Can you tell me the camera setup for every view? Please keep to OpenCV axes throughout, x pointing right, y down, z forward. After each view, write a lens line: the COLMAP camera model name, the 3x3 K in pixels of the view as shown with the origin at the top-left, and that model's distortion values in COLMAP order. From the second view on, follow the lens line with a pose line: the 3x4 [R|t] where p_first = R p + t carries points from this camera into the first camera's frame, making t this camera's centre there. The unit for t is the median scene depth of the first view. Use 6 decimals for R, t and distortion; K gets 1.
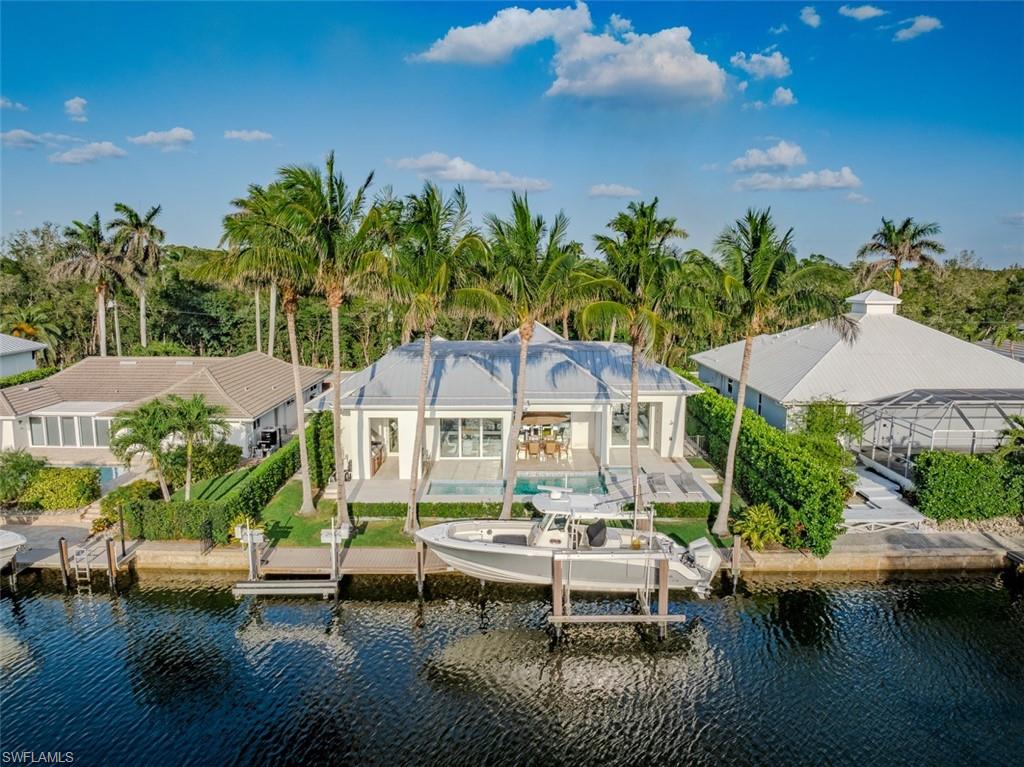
lens RADIAL K [[722.2, 0, 511.7], [0, 722.2, 381.9], [0, 0, 1]] dist [-0.045071, 0.012765]
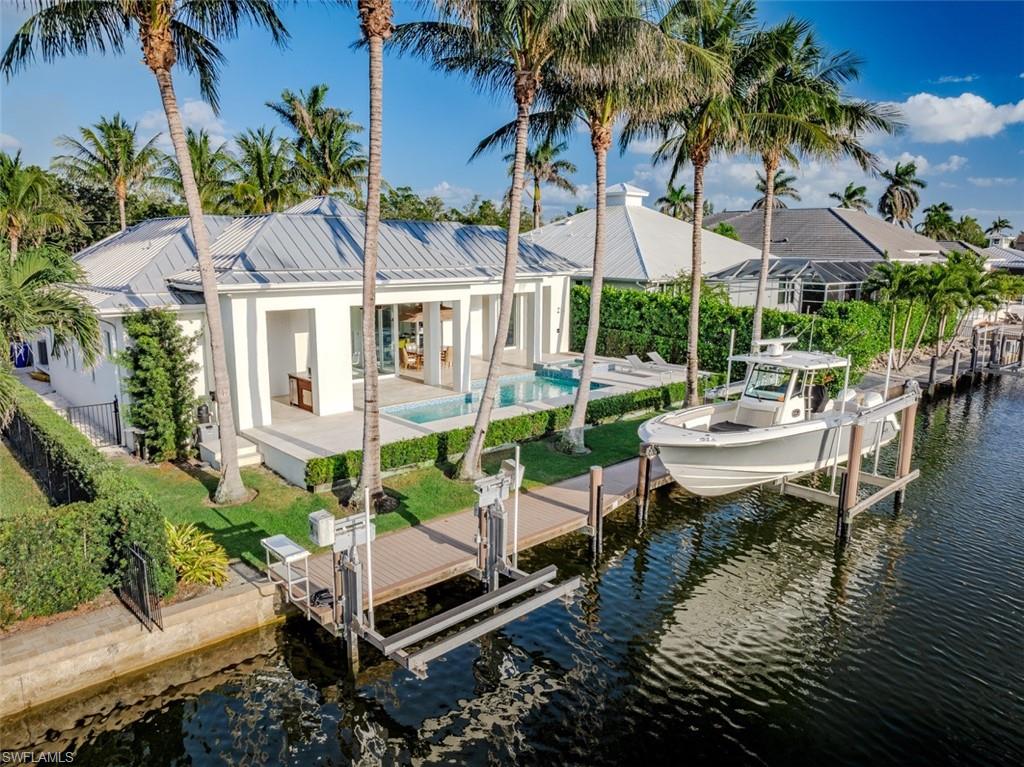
lens RADIAL K [[722.2, 0, 513.7], [0, 722.2, 387.8], [0, 0, 1]] dist [-0.045071, 0.012765]
pose [[0.736543, -0.127764, 0.664214, -0.462159], [0.098454, 0.991790, 0.081599, 0.088013], [-0.669187, 0.005293, 0.743075, 0.515293]]
